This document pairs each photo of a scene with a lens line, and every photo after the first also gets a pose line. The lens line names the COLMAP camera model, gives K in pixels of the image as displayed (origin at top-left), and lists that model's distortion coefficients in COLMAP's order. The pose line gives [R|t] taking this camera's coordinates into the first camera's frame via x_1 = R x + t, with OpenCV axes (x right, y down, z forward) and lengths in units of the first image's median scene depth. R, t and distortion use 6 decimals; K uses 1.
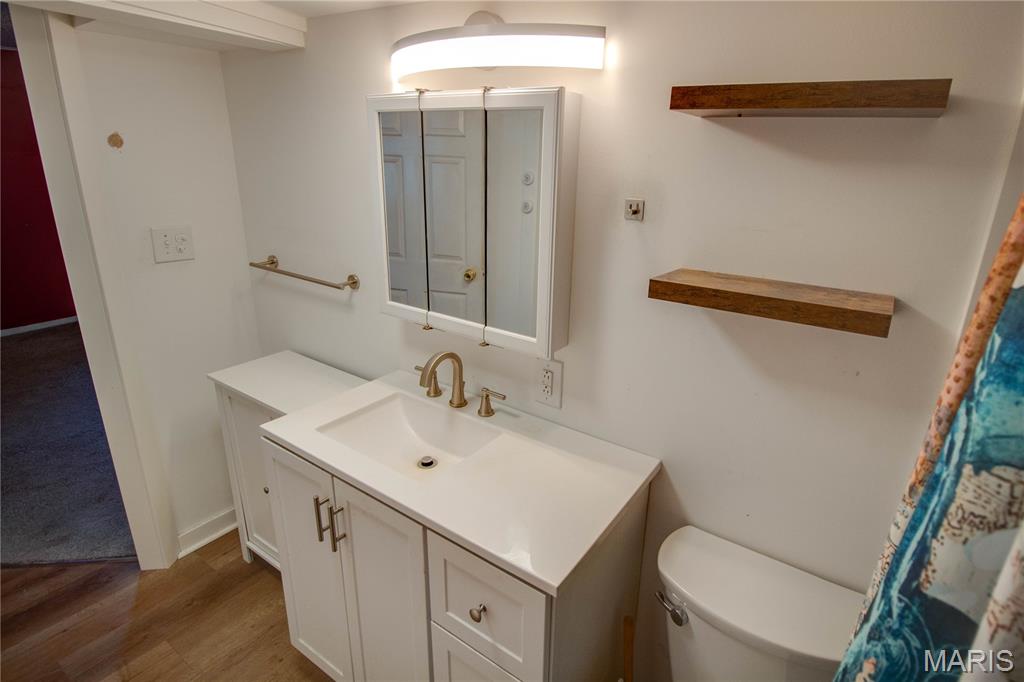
lens RADIAL K [[506.8, 0, 511.5], [0, 506.8, 328.5], [0, 0, 1]] dist [-0.022236, -0.001054]
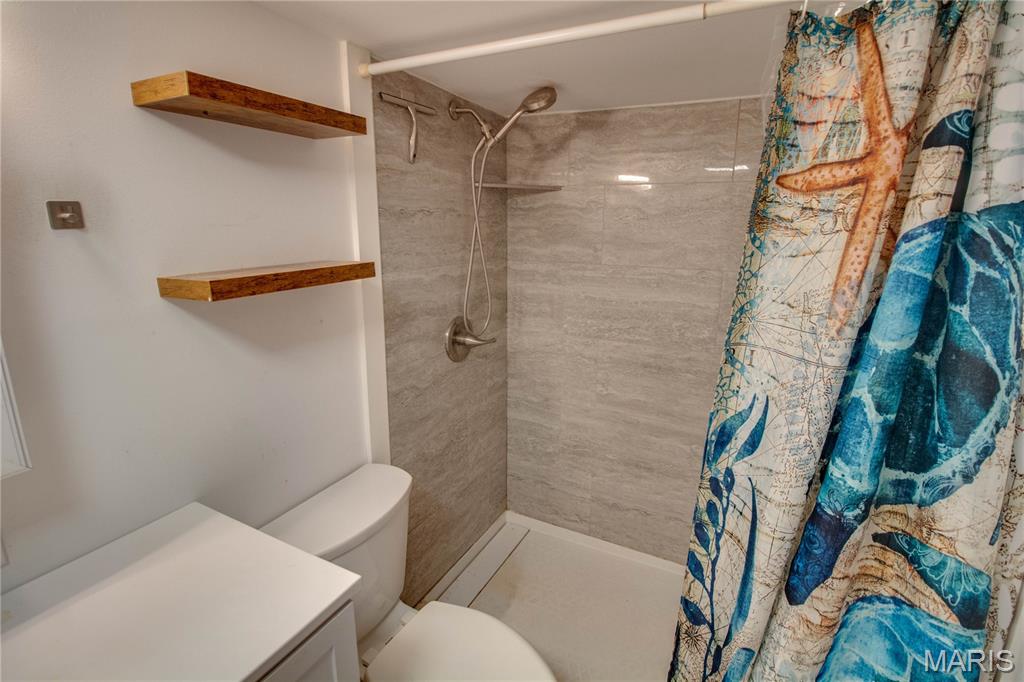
lens RADIAL K [[506.8, 0, 511.5], [0, 506.8, 328.5], [0, 0, 1]] dist [-0.022236, -0.001054]
pose [[-0.123344, -0.234568, 0.964243, -0.787093], [0.290521, 0.920556, 0.261103, -0.111426], [-0.948885, 0.312339, -0.045398, 0.641968]]
